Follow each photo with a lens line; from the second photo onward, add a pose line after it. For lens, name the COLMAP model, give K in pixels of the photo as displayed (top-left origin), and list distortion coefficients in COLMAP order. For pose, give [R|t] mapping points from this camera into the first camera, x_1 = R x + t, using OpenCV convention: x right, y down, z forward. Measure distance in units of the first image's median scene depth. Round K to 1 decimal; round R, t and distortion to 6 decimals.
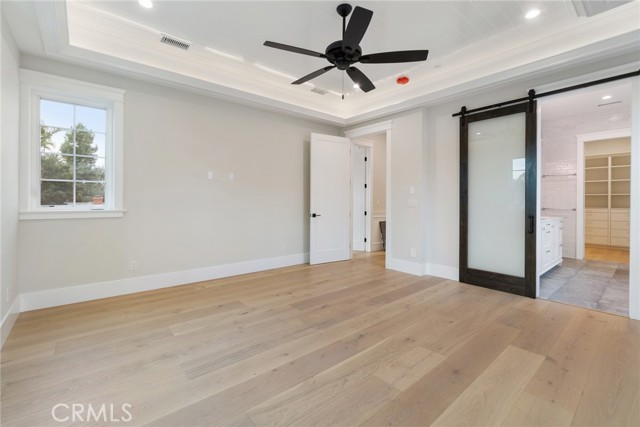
lens RADIAL K [[279.6, 0, 302.2], [0, 279.6, 203.4], [0, 0, 1]] dist [0.003400, -0.001023]
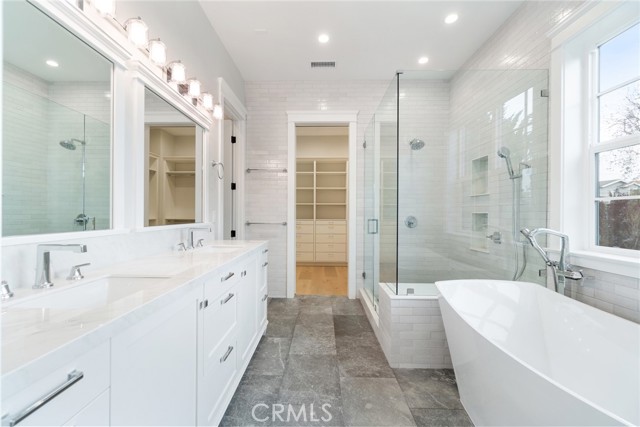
lens RADIAL K [[279.6, 0, 321.3], [0, 279.6, 214.6], [0, 0, 1]] dist [0.003400, -0.001023]
pose [[0.632334, -0.007747, 0.774657, 0.425077], [0.002745, 0.999966, 0.007760, -0.005020], [-0.774691, -0.002781, 0.632334, 0.426793]]
